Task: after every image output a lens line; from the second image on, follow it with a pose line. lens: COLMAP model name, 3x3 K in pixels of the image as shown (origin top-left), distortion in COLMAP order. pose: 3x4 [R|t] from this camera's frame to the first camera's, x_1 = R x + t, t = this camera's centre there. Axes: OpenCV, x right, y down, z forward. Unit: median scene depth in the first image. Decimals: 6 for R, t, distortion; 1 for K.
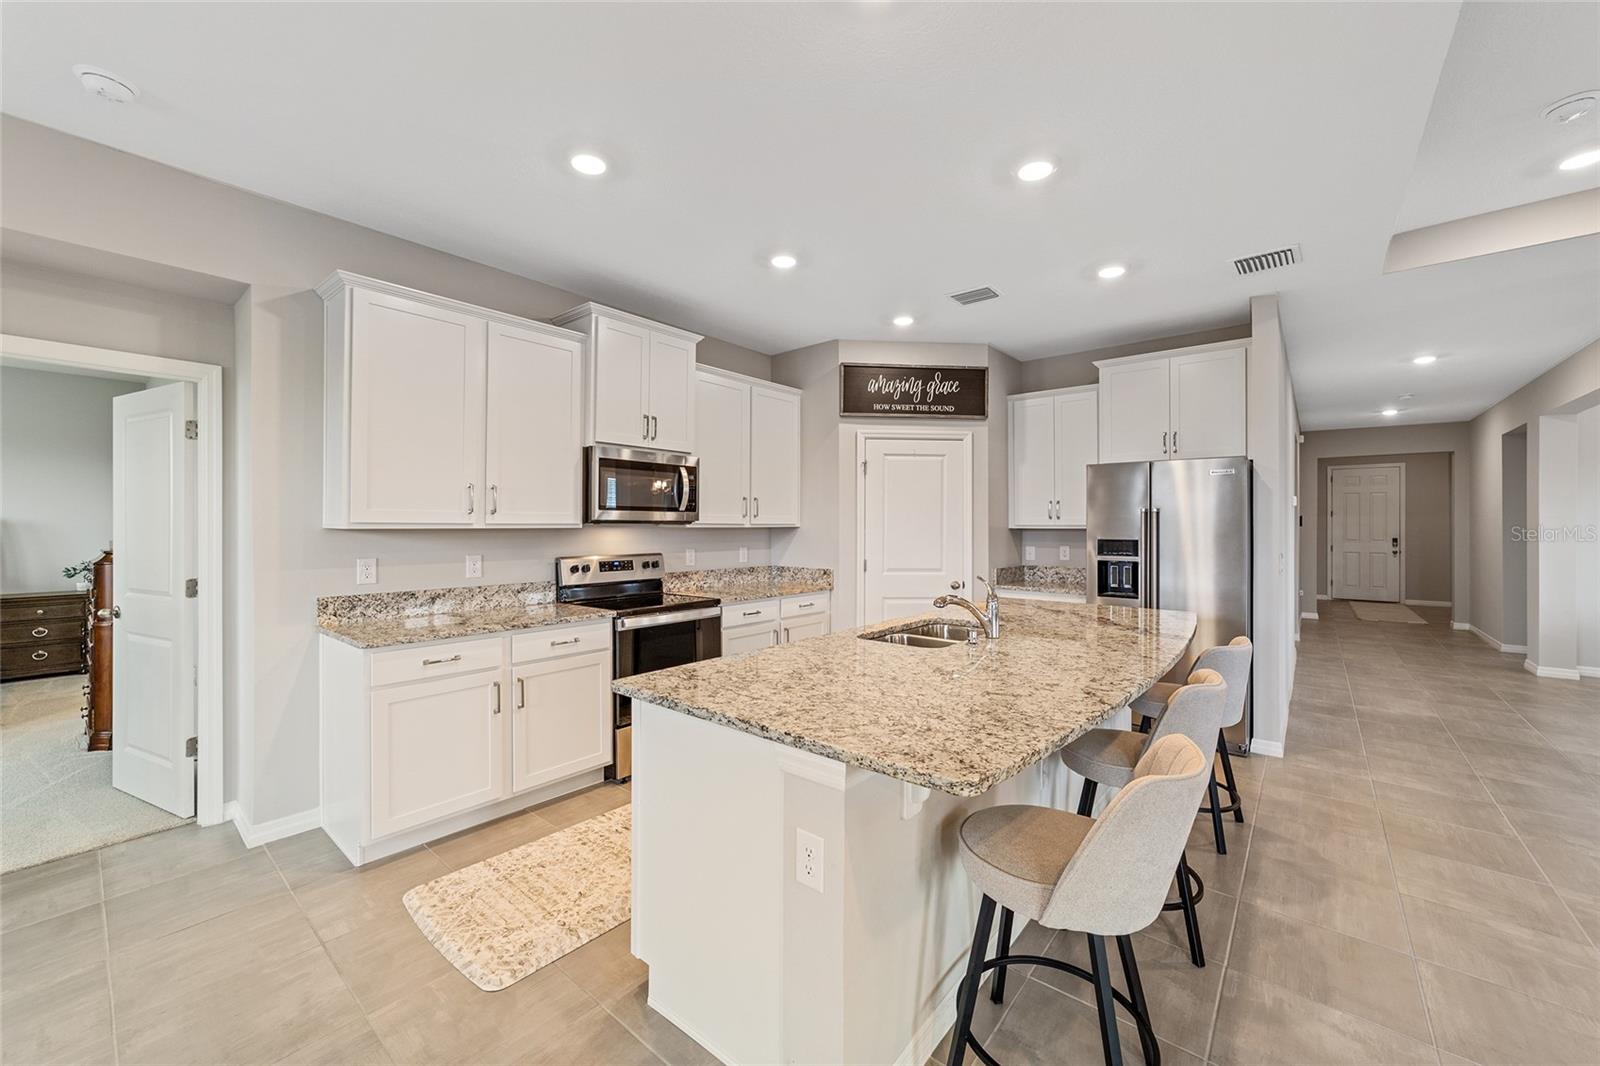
lens RADIAL K [[617.2, 0, 790.1], [0, 617.2, 524.8], [0, 0, 1]] dist [-0.013354, 0.006853]
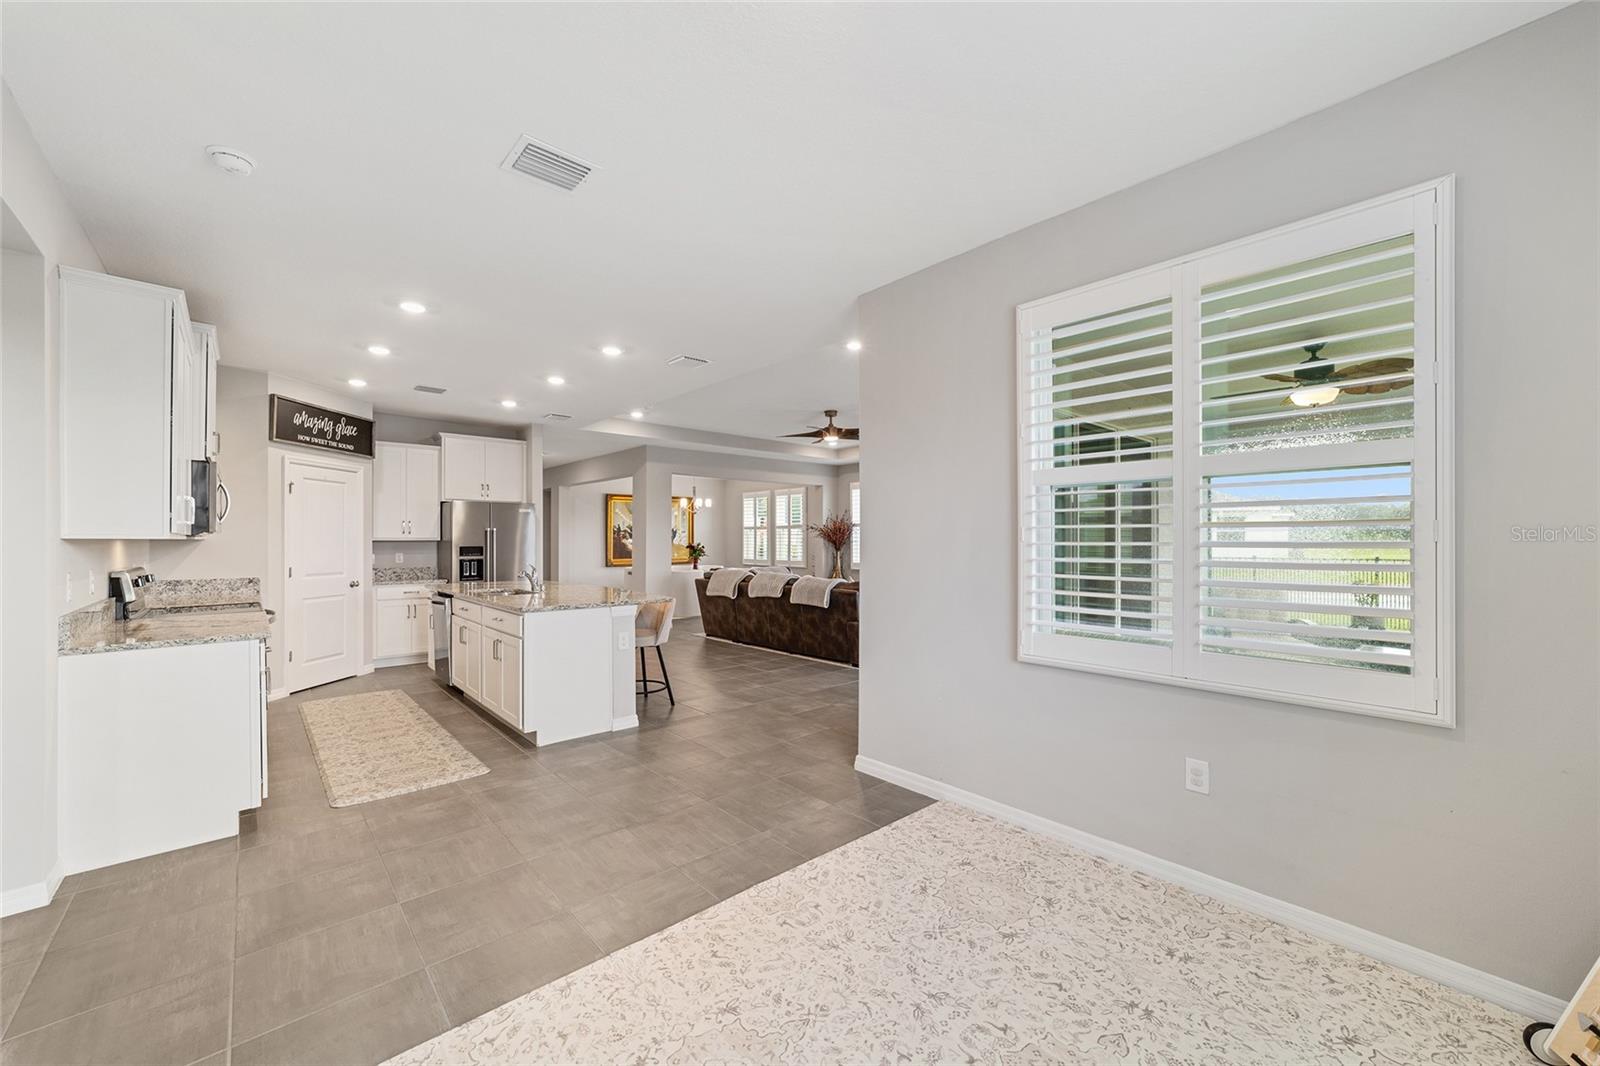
lens RADIAL K [[617.2, 0, 802.6], [0, 617.2, 535.5], [0, 0, 1]] dist [-0.013354, 0.006853]
pose [[0.129596, 0.005554, 0.991551, -1.068606], [0.002138, 0.999980, -0.005880, 0.006104], [-0.991565, 0.002882, 0.129581, -0.120104]]
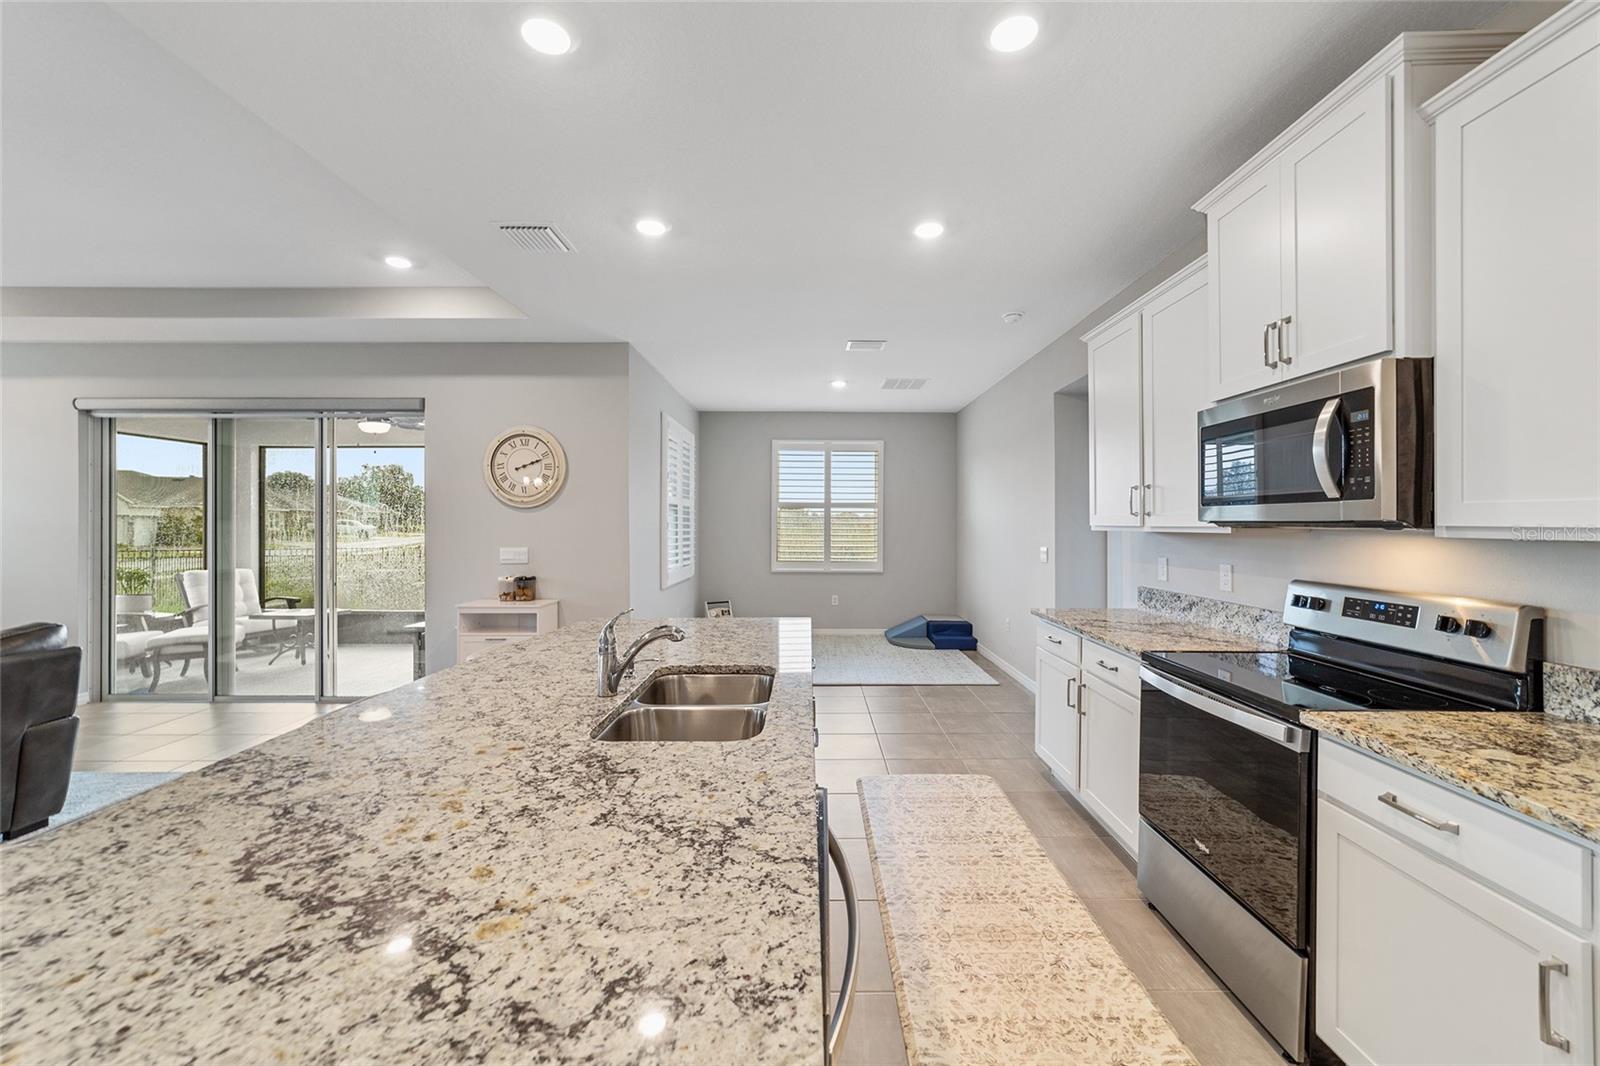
lens RADIAL K [[617.2, 0, 805.0], [0, 617.2, 528.9], [0, 0, 1]] dist [-0.013354, 0.006853]
pose [[-0.765944, 0.003874, -0.642895, 0.393896], [-0.001440, 0.999969, 0.007740, -0.003703], [0.642905, 0.006854, -0.765915, 1.081572]]
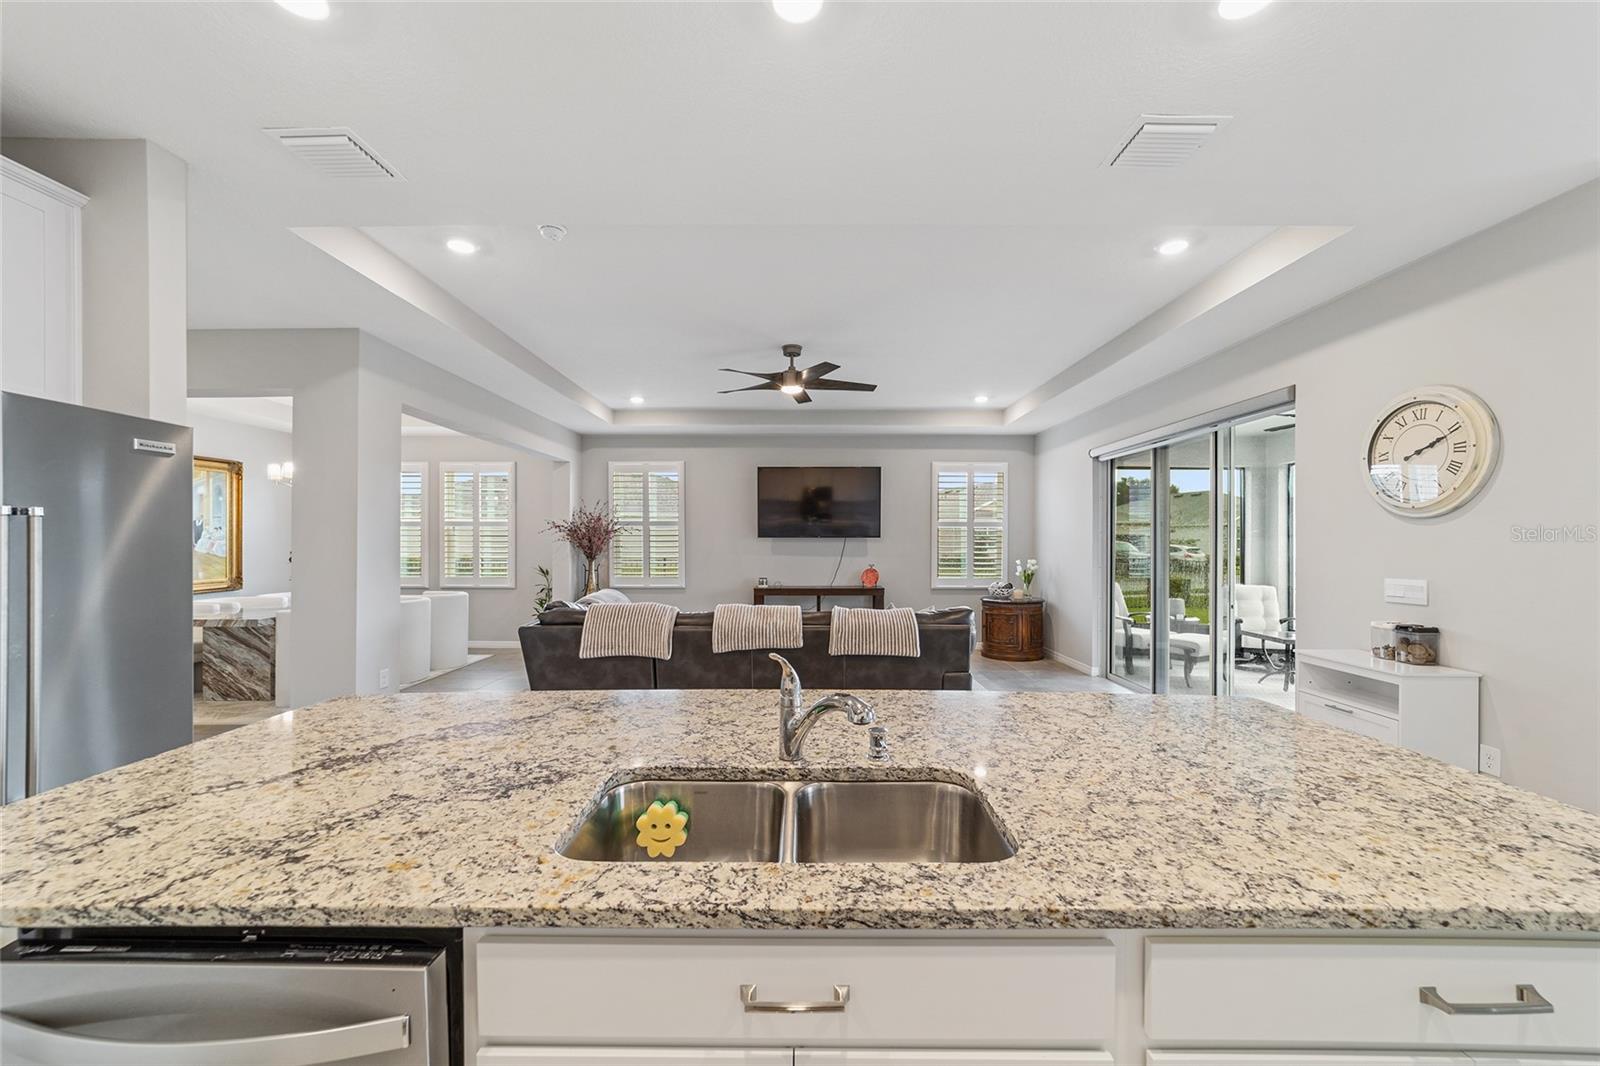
lens RADIAL K [[617.2, 0, 801.4], [0, 617.2, 540.5], [0, 0, 1]] dist [-0.013354, 0.006853]
pose [[-0.645396, -0.001832, 0.763846, -0.060888], [-0.001280, 0.999998, 0.001317, -0.006560], [-0.763847, -0.000128, -0.645397, 0.875264]]
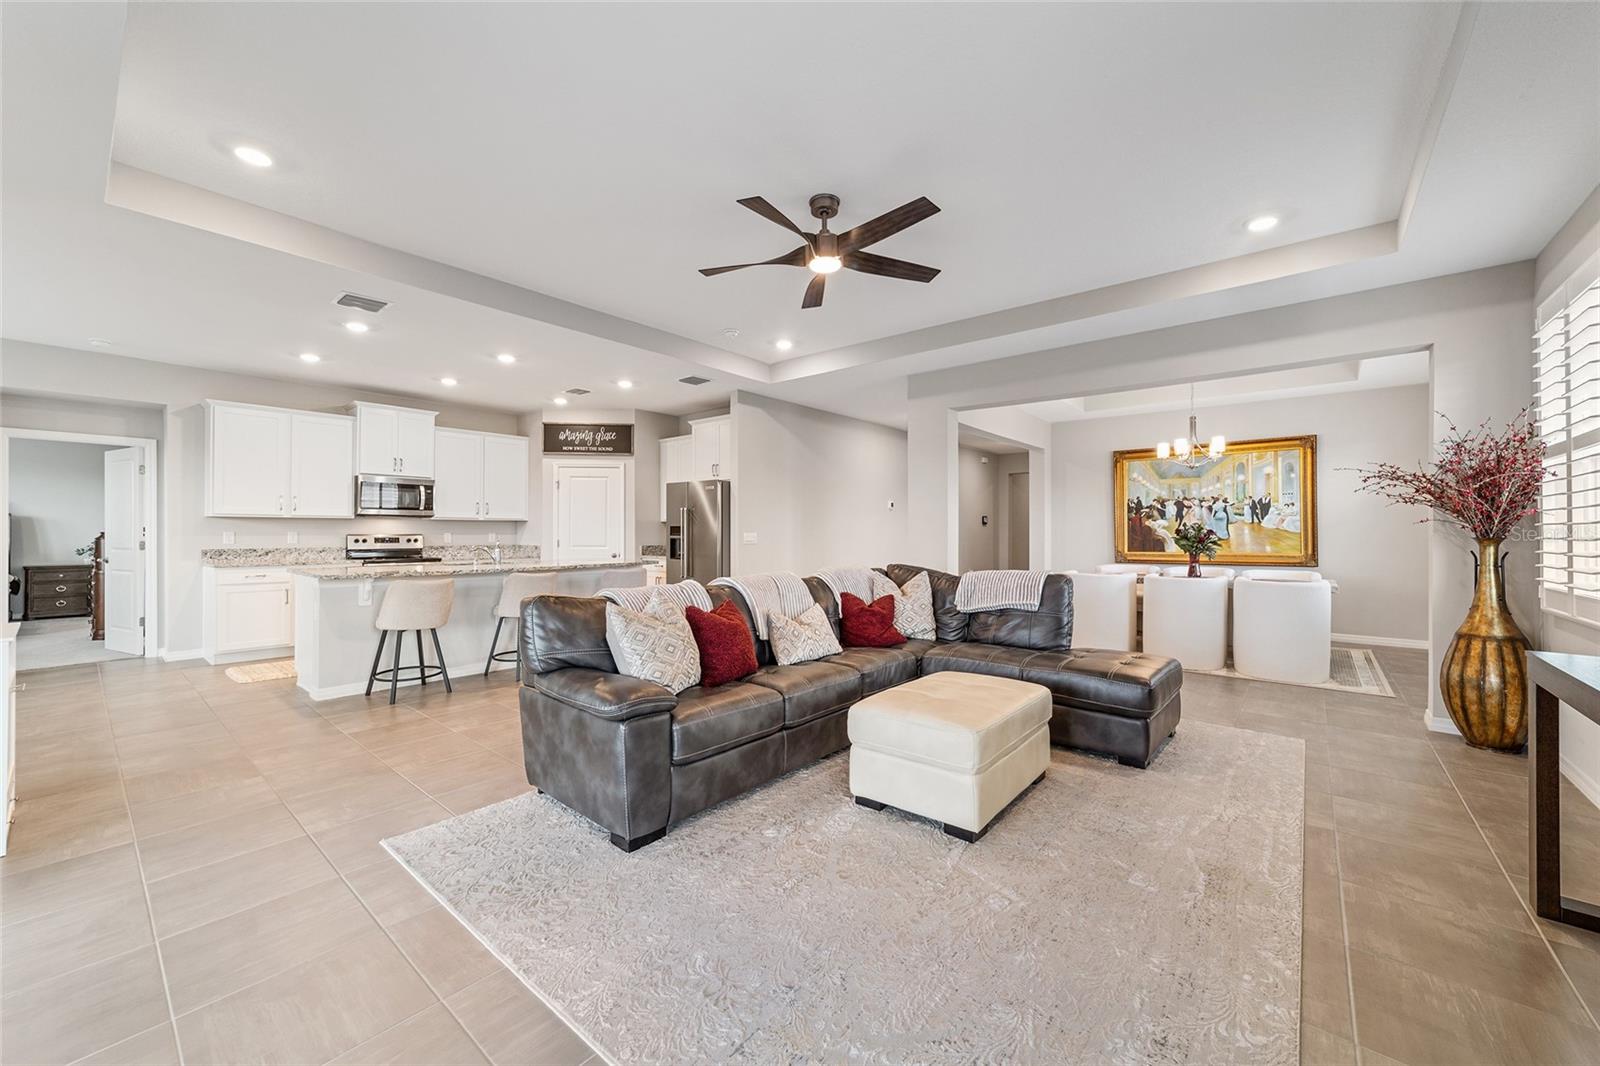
lens RADIAL K [[617.2, 0, 792.5], [0, 617.2, 529.9], [0, 0, 1]] dist [-0.013354, 0.006853]
pose [[0.999999, -0.000780, 0.000896, 0.902822], [0.000784, 0.999992, -0.003993, 0.044248], [-0.000893, 0.003994, 0.999992, -0.796510]]
